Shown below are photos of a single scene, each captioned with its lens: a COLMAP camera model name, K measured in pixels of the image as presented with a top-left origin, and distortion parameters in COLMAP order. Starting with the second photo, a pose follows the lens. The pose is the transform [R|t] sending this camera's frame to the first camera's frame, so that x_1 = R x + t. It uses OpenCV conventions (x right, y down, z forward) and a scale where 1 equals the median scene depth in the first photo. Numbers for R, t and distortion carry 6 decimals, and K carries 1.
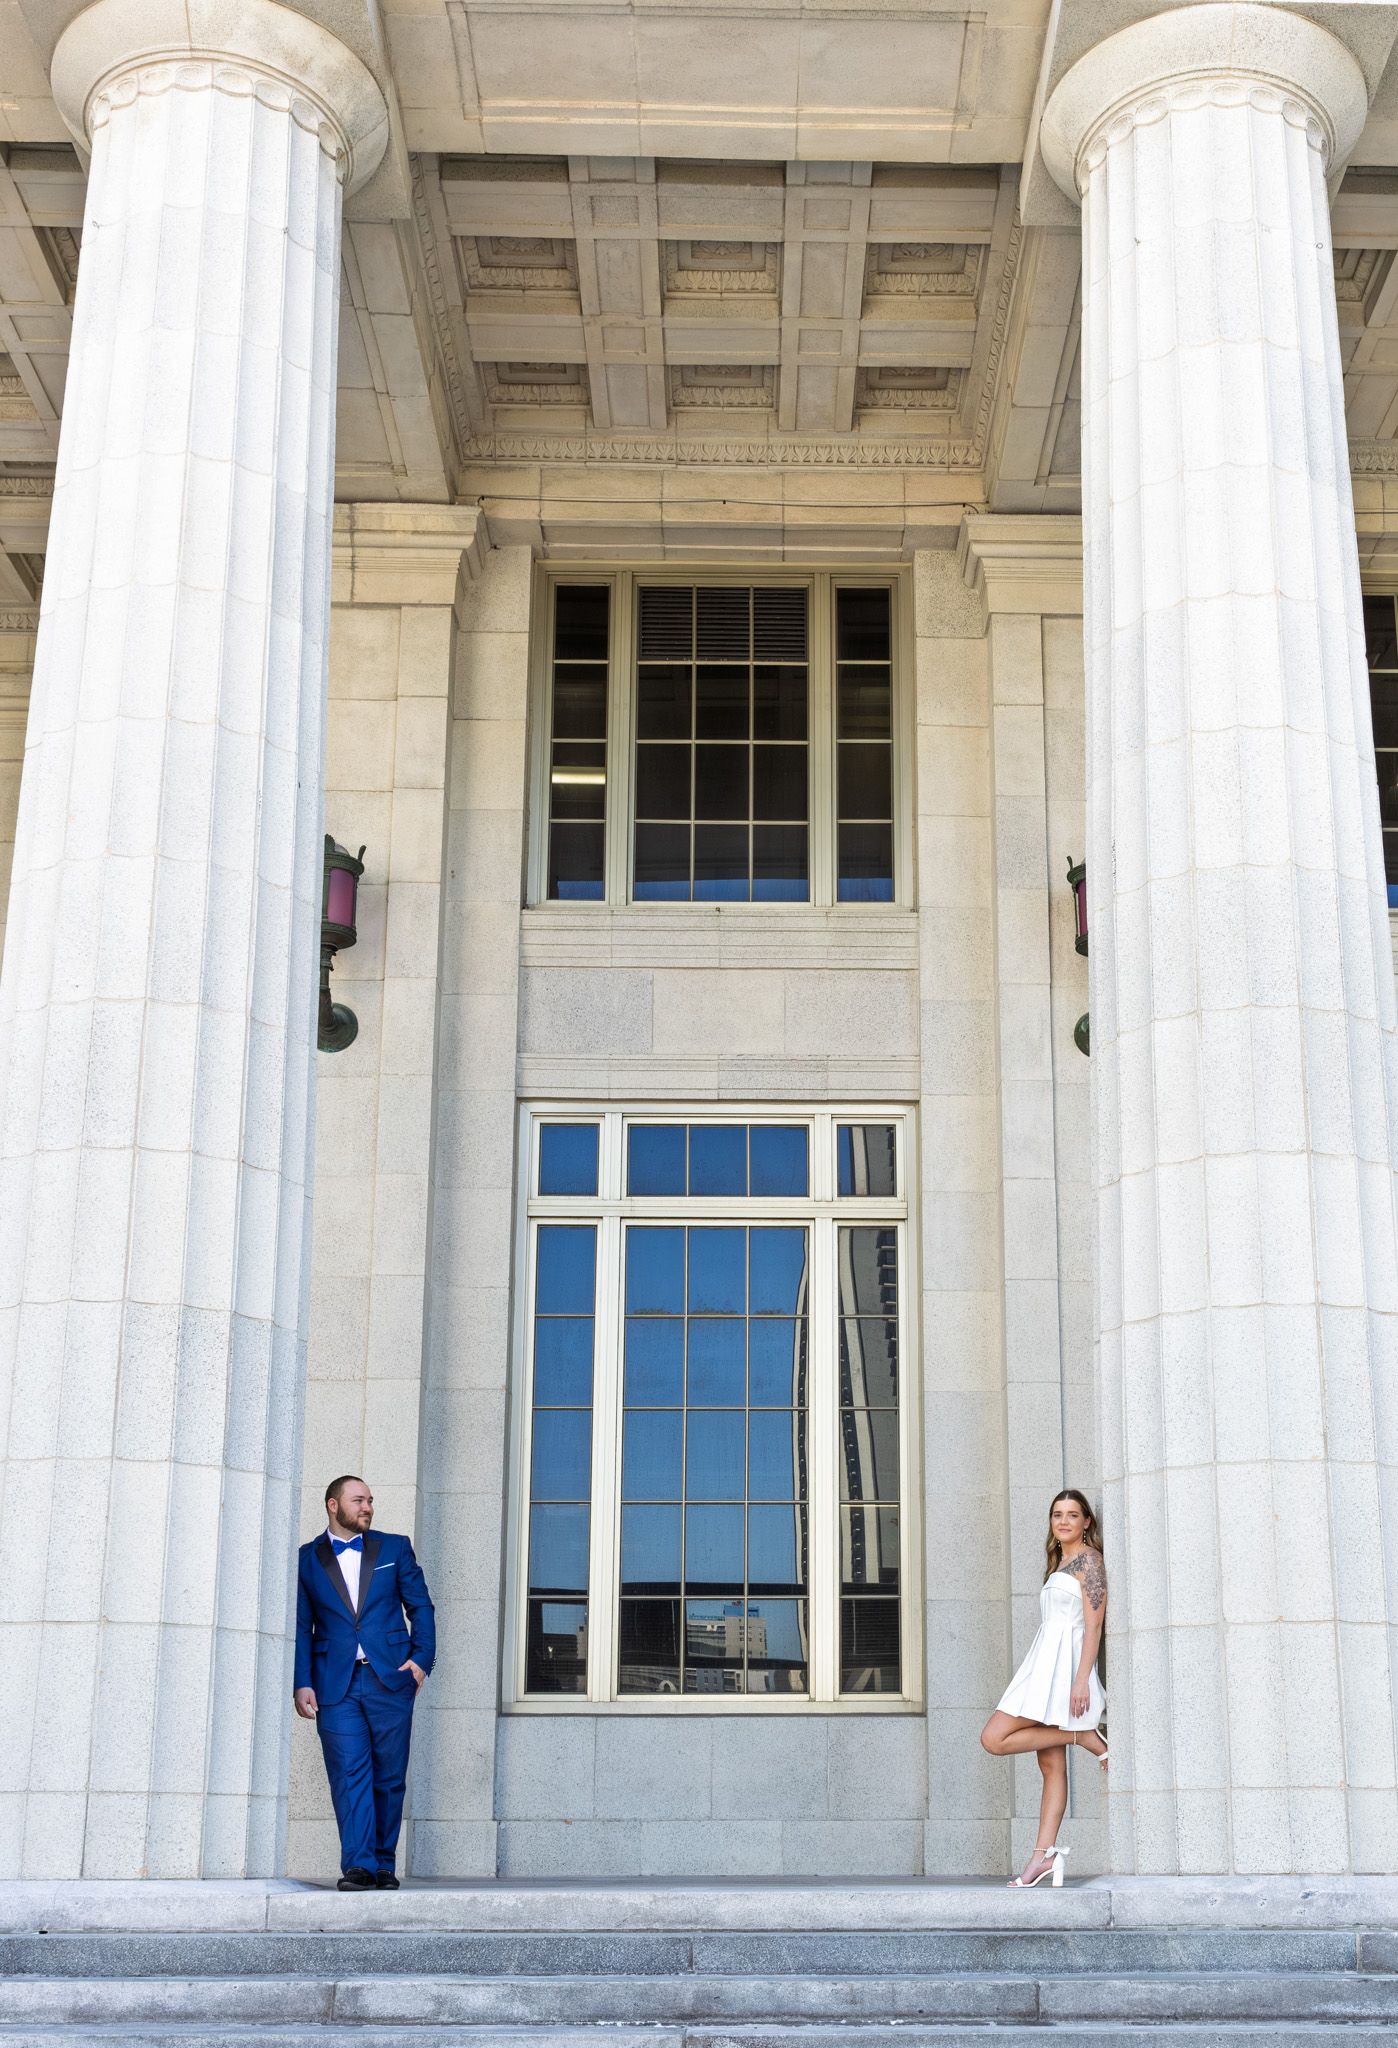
lens RADIAL K [[2457.8, 0, 796.2], [0, 2457.8, 1248.3], [0, 0, 1]] dist [0.020213, 0.000000]
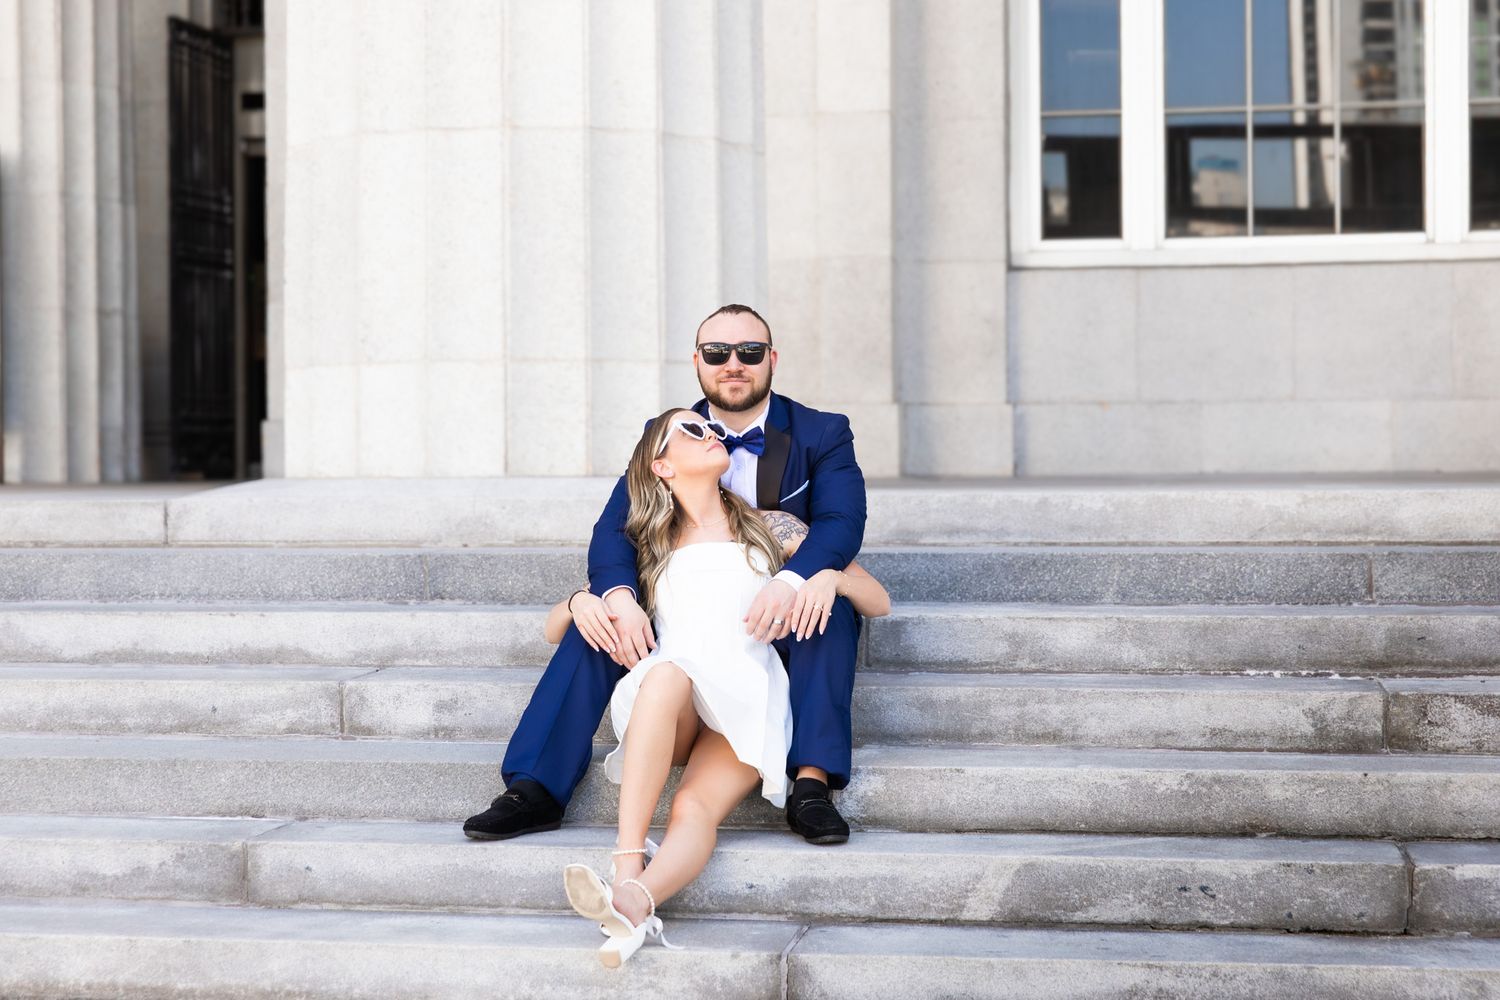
lens RADIAL K [[3037.8, 0, 749.5], [0, 3037.8, 498.9], [0, 0, 1]] dist [0.064782, 0.000000]
pose [[0.982399, -0.004473, -0.186743, -0.053036], [0.051802, 0.967027, 0.249348, 0.043163], [0.179470, -0.254633, 0.950238, 0.160775]]
